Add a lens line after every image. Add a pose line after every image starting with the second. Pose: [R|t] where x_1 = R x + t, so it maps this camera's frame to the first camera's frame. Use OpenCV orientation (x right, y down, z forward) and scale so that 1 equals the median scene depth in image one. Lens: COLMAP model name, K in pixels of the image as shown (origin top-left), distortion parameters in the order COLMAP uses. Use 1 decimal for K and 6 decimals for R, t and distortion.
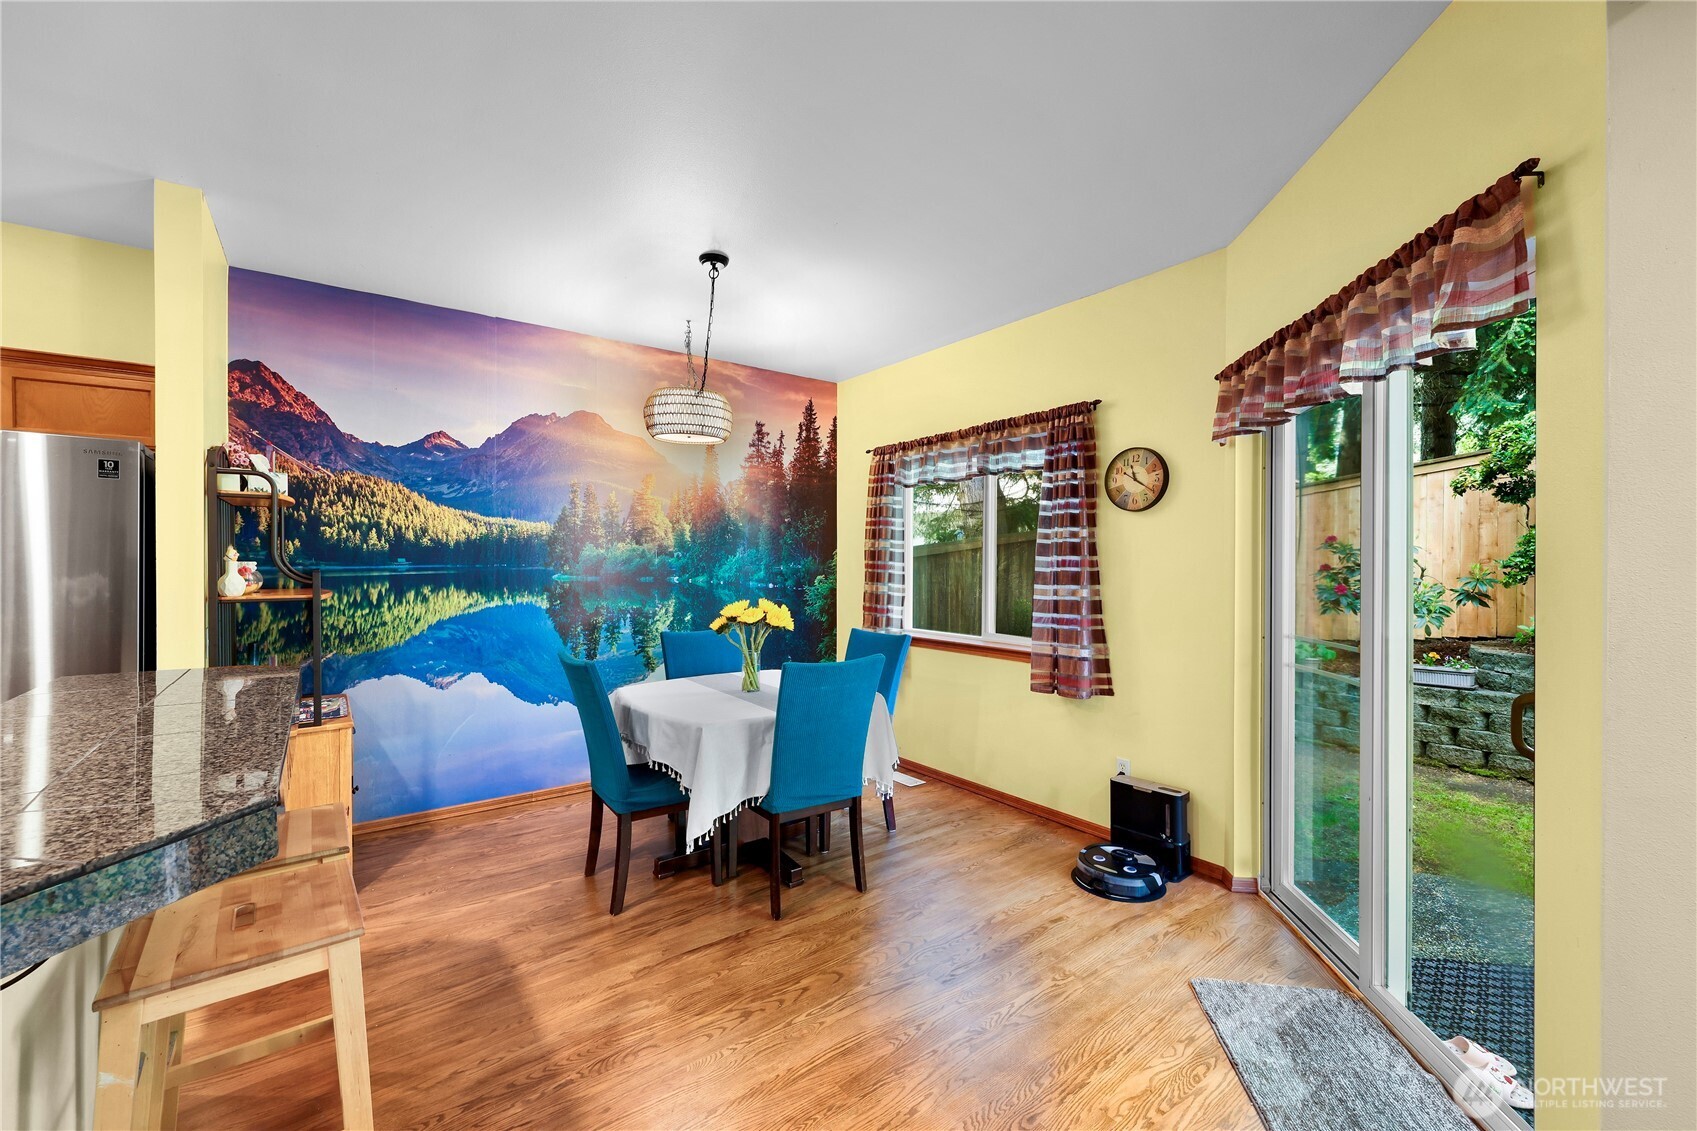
lens RADIAL K [[681.7, 0, 841.2], [0, 681.7, 563.3], [0, 0, 1]] dist [0.001704, 0.000113]
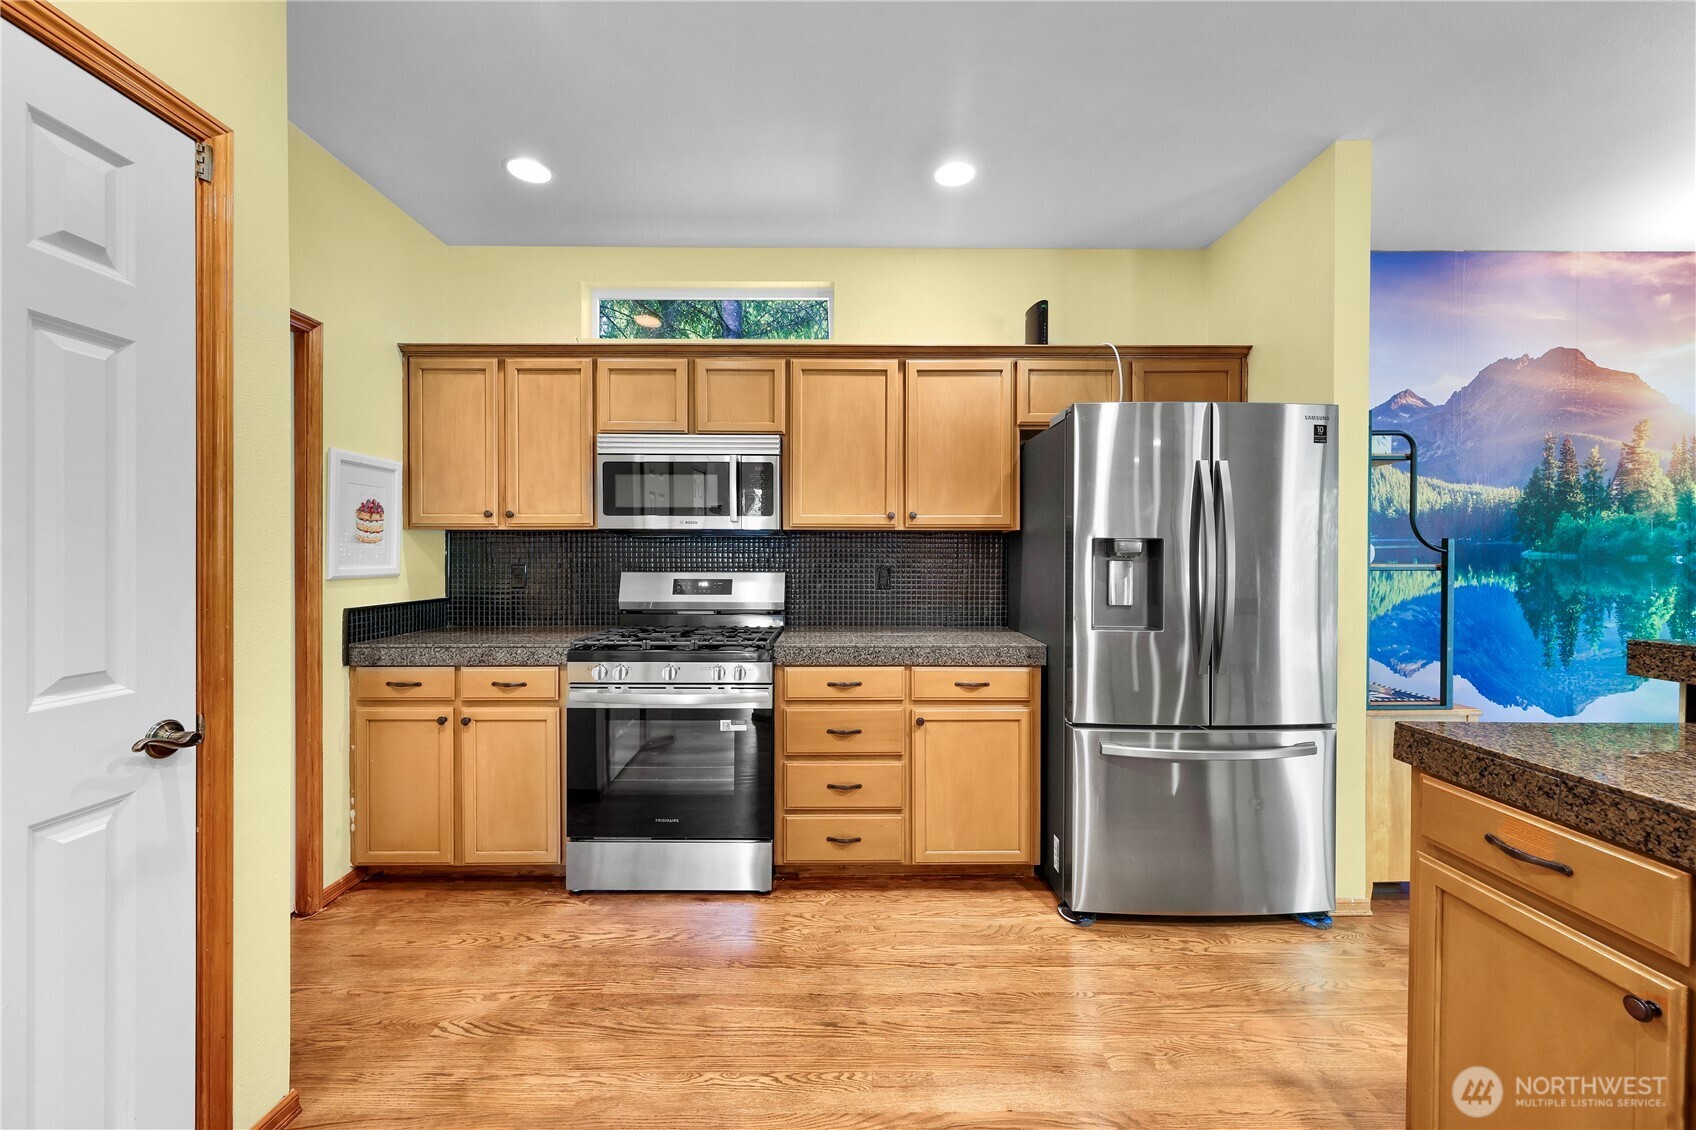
lens RADIAL K [[636.6, 0, 852.4], [0, 636.6, 560.2], [0, 0, 1]] dist [0.002242, -0.000251]
pose [[0.812213, 0.004892, -0.583340, -0.675270], [-0.002672, 0.999986, 0.004666, 0.028384], [0.583354, -0.002231, 0.812215, -0.106989]]
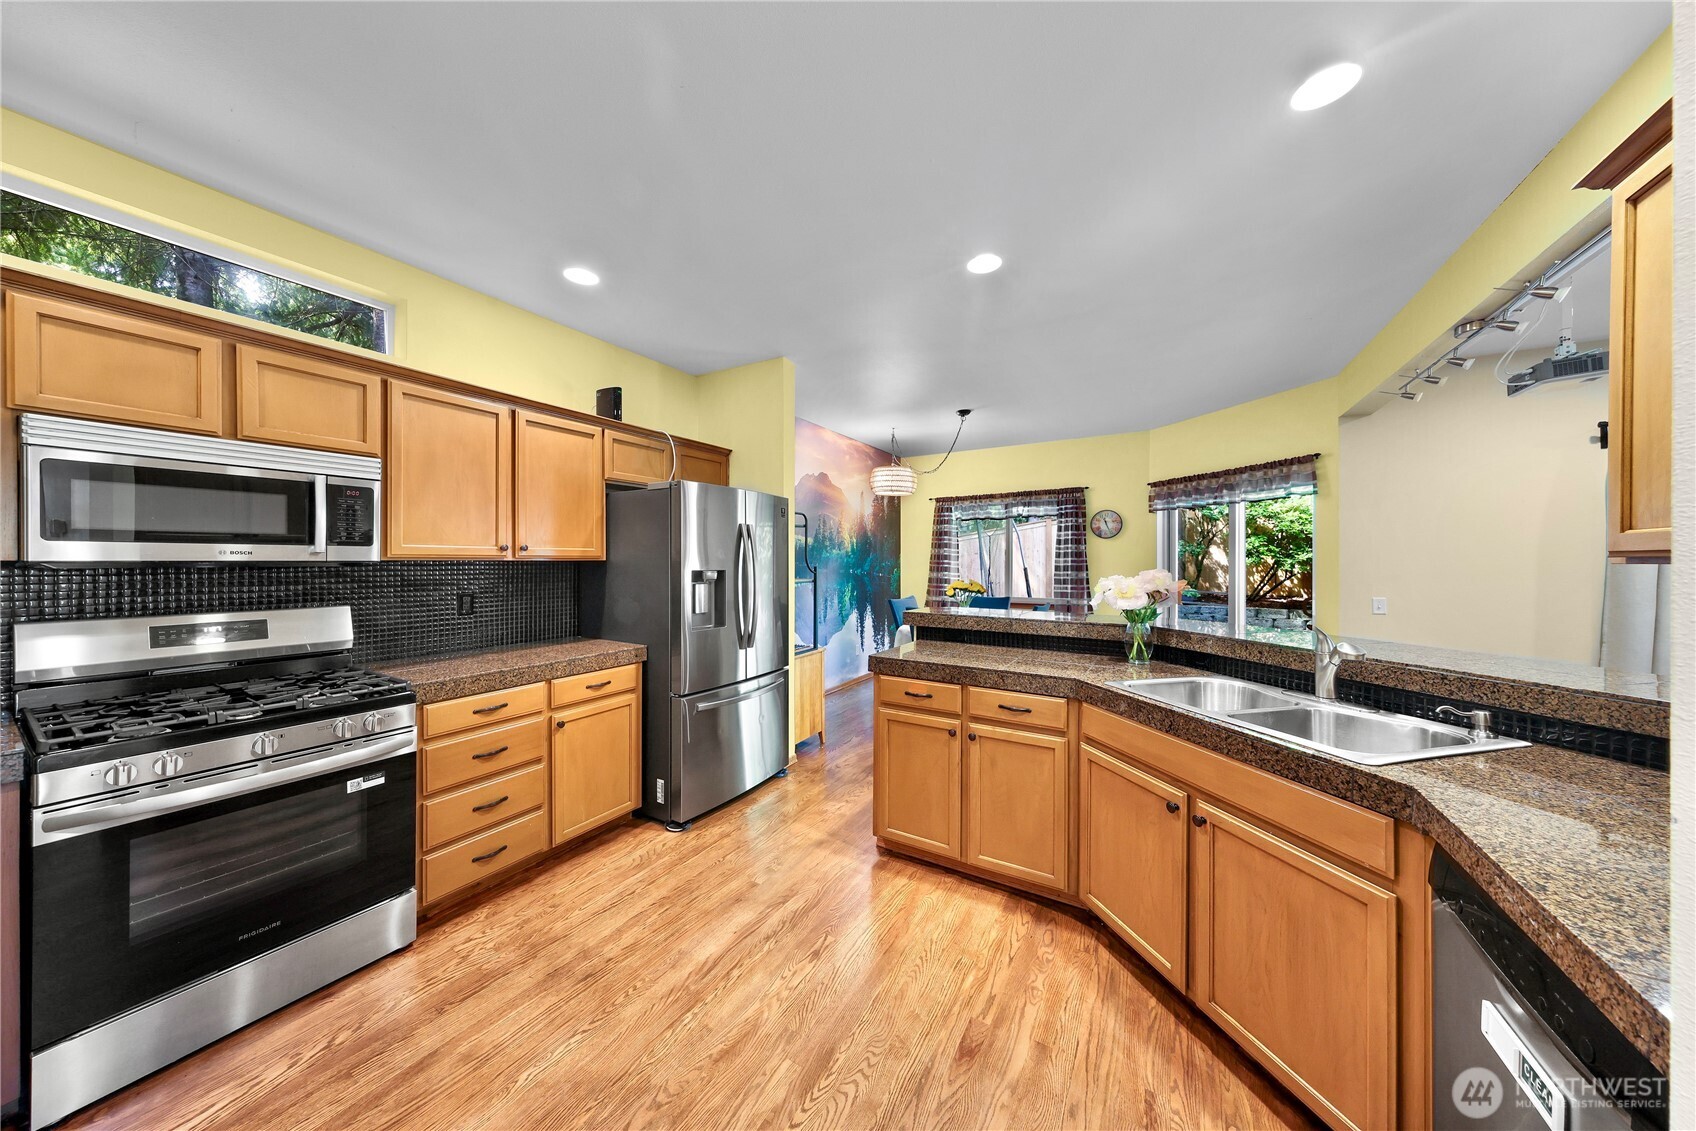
lens RADIAL K [[531.0, 0, 829.3], [0, 531.0, 562.1], [0, 0, 1]] dist [0.000220, 0.000062]
pose [[0.930665, -0.001636, 0.365870, -0.928540], [0.000959, 0.999997, 0.002031, -0.002341], [-0.365872, -0.001539, 0.930664, -0.259278]]
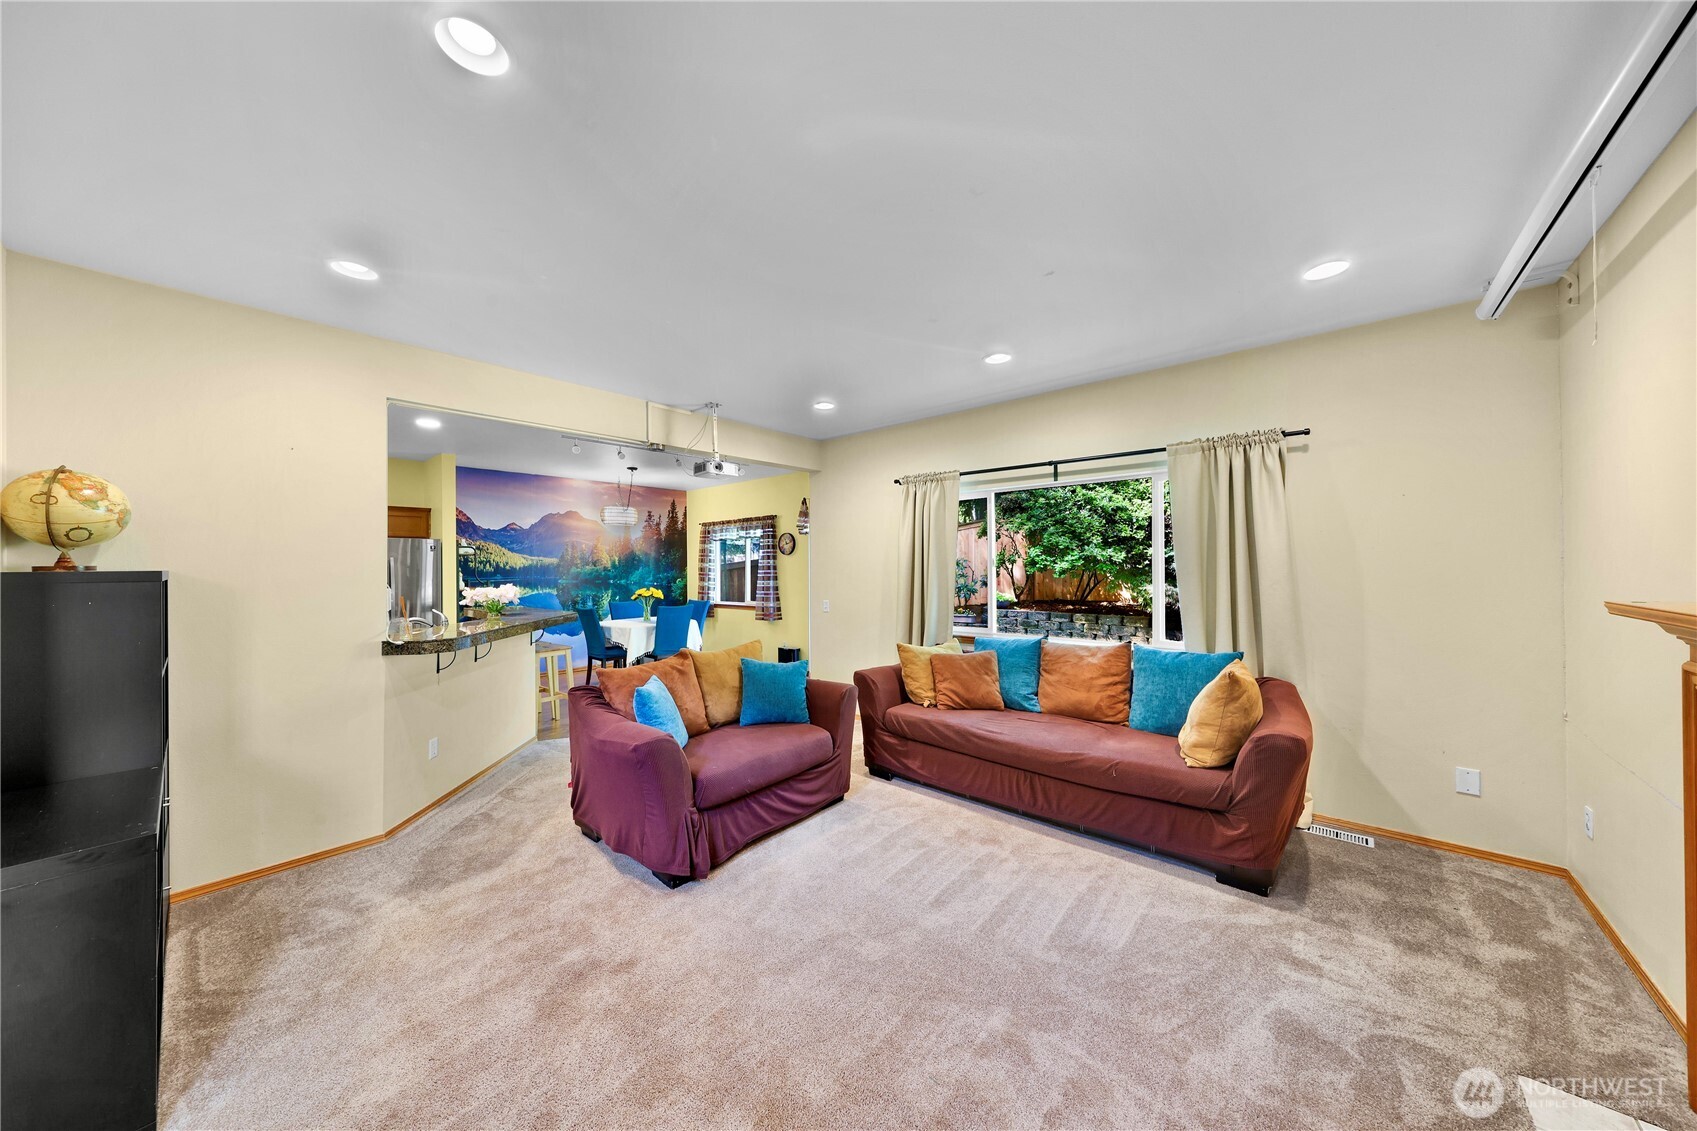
lens RADIAL K [[557.6, 0, 840.3], [0, 557.6, 561.3], [0, 0, 1]] dist [0.003009, -0.000047]
pose [[0.978004, -0.009357, 0.208376, 0.141547], [0.012061, 0.999859, -0.011710, -0.015839], [-0.208237, 0.013966, 0.977979, -1.183253]]
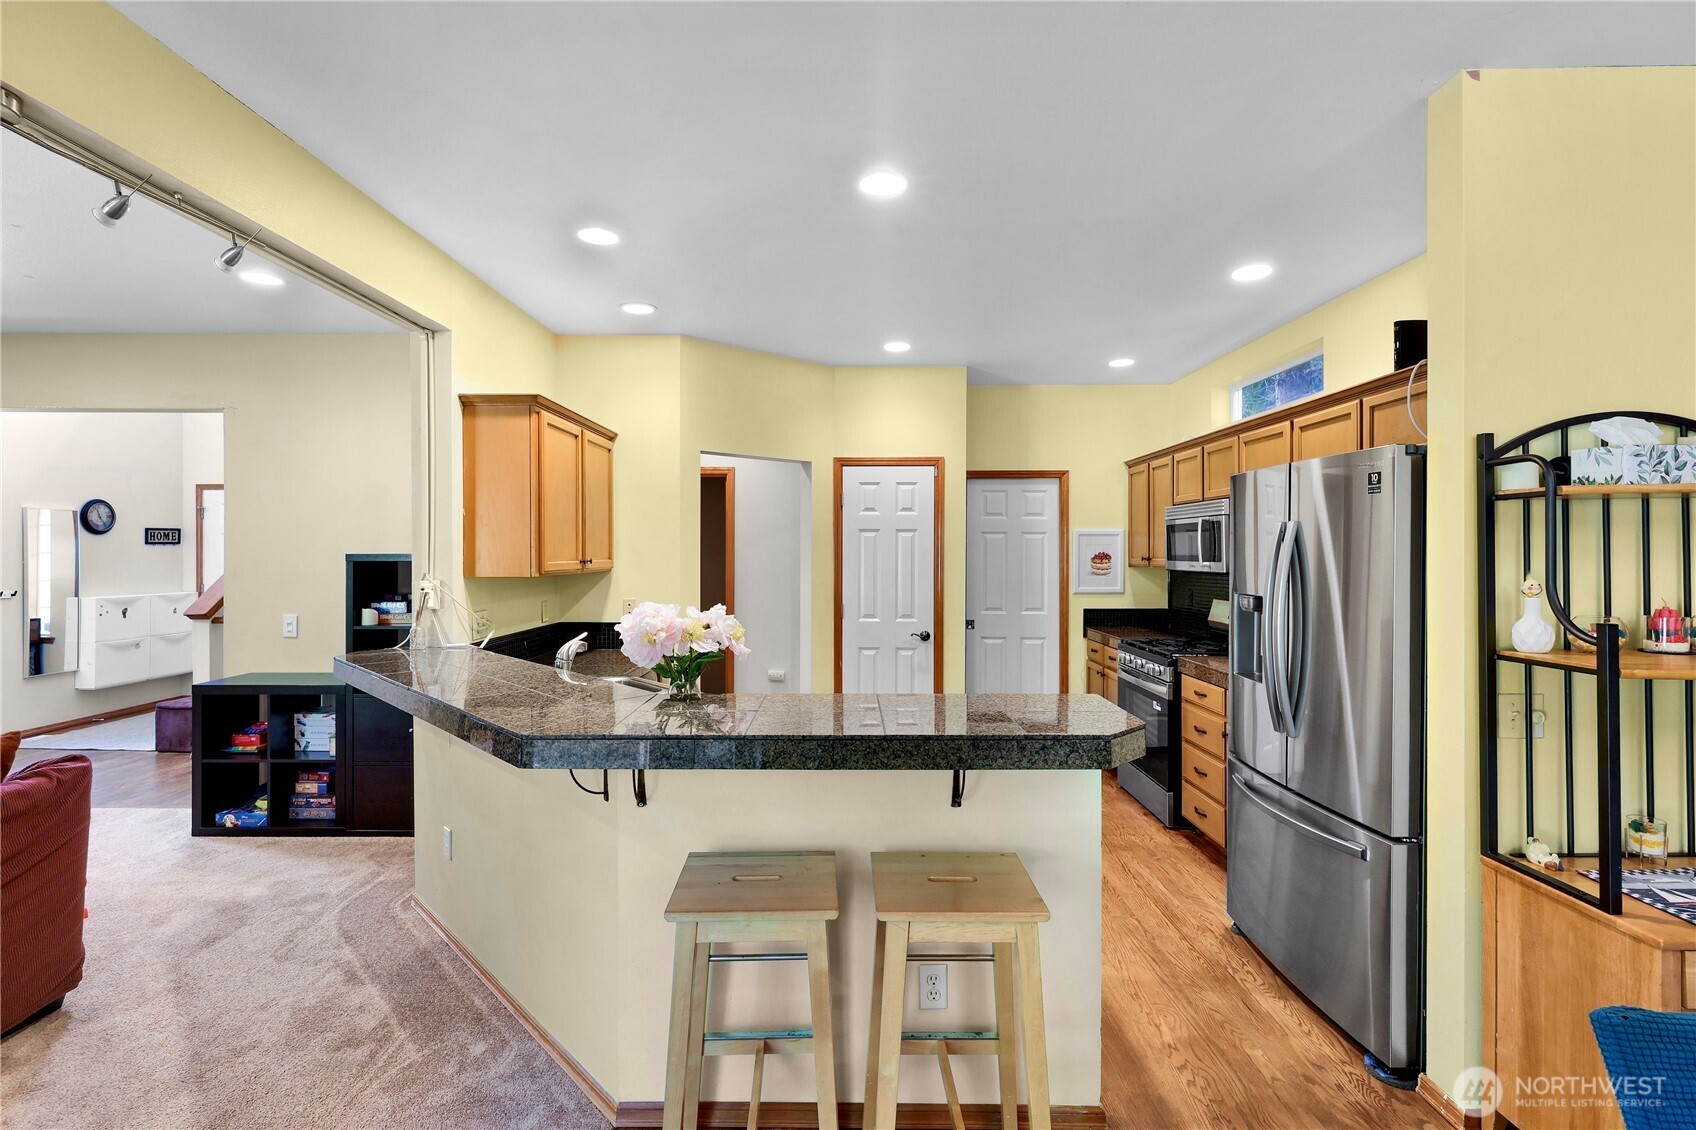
lens RADIAL K [[758.9, 0, 854.4], [0, 758.9, 554.4], [0, 0, 1]] dist [0.002339, 0.000730]
pose [[-0.582783, 0.000395, -0.812628, 0.037738], [-0.004238, 0.999985, 0.003526, -0.030803], [0.812617, 0.005498, -0.582772, 0.631469]]
